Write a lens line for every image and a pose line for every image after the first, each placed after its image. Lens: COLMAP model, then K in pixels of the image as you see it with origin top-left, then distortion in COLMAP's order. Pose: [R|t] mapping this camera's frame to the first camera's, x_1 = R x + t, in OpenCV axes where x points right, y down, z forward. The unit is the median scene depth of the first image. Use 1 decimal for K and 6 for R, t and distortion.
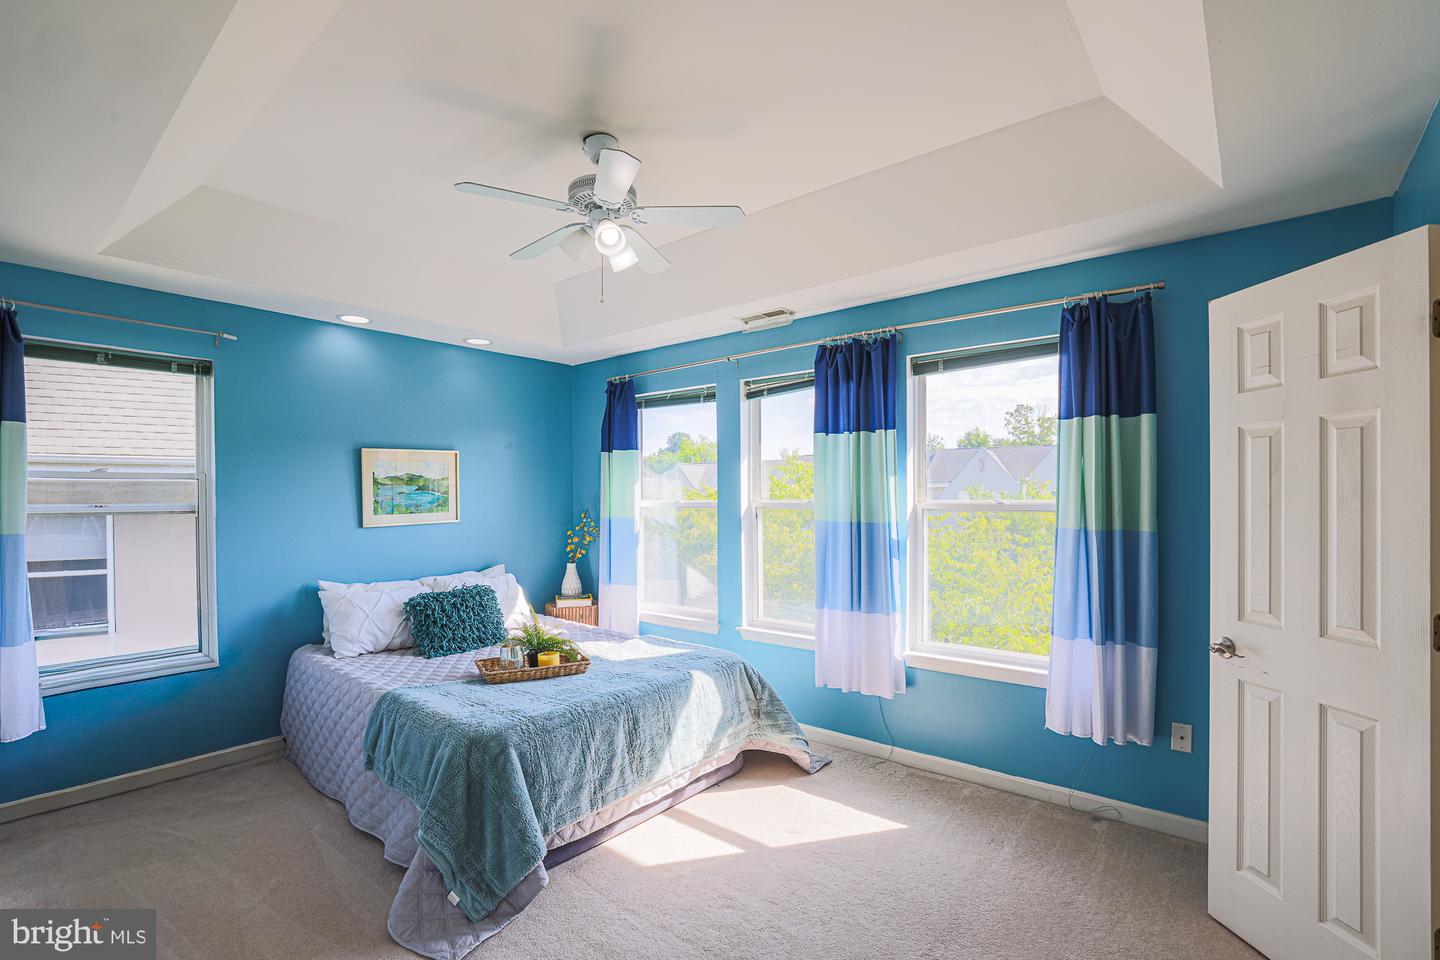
lens RADIAL K [[651.4, 0, 757.1], [0, 651.4, 505.7], [0, 0, 1]] dist [-0.019376, 0.000813]
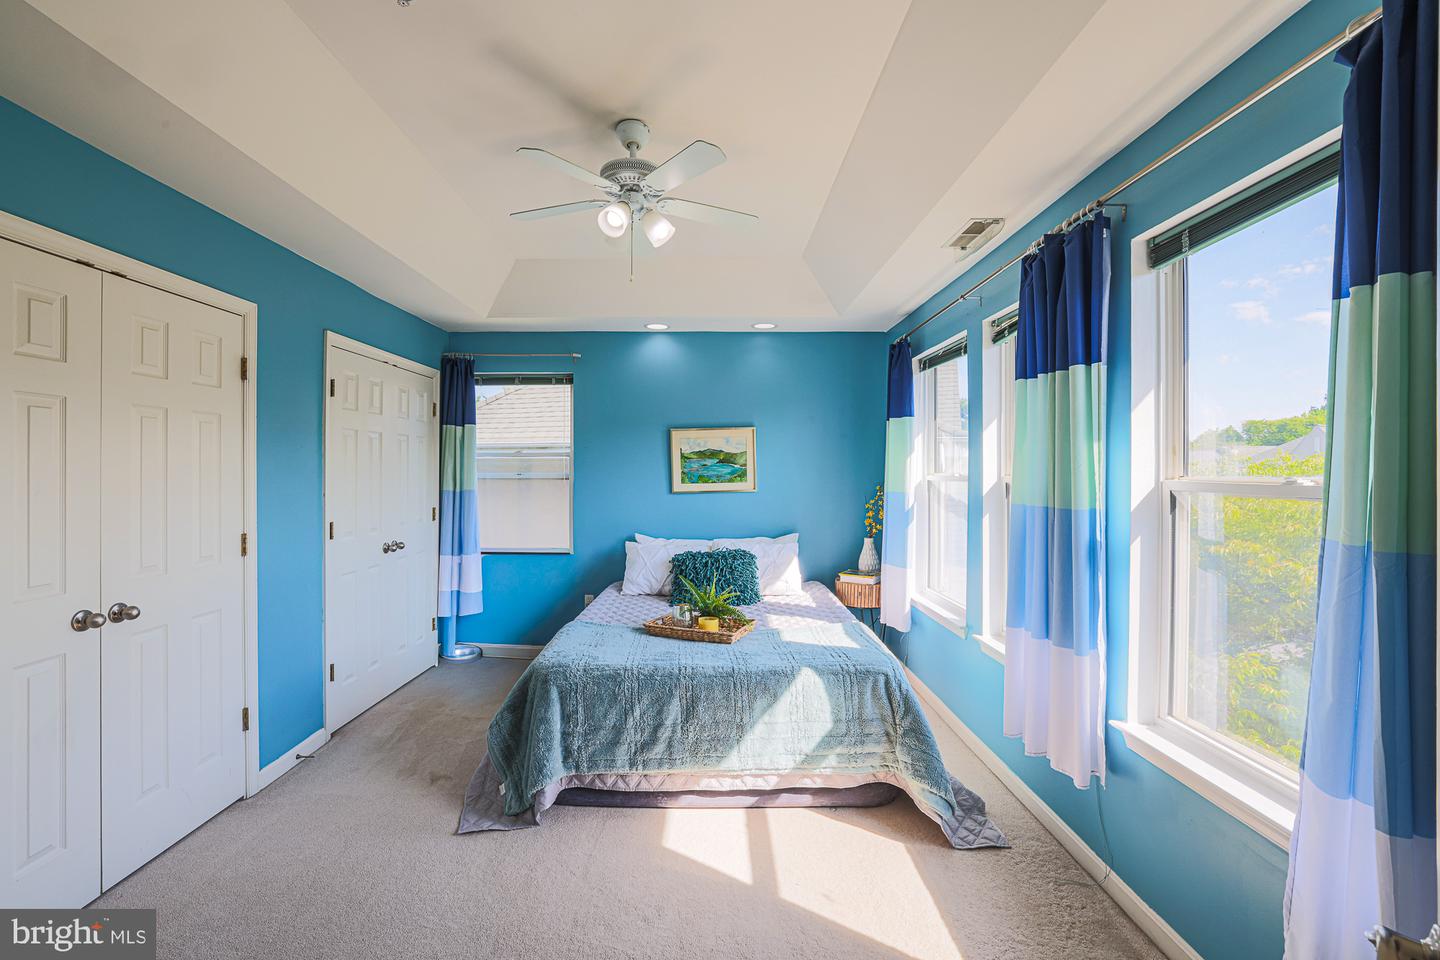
lens RADIAL K [[651.4, 0, 719.9], [0, 651.4, 475.2], [0, 0, 1]] dist [-0.019376, 0.000813]
pose [[0.631186, 0.008616, -0.775583, 0.483837], [-0.011487, 0.999932, 0.001760, -0.005257], [0.775546, 0.007798, 0.631243, 0.336953]]
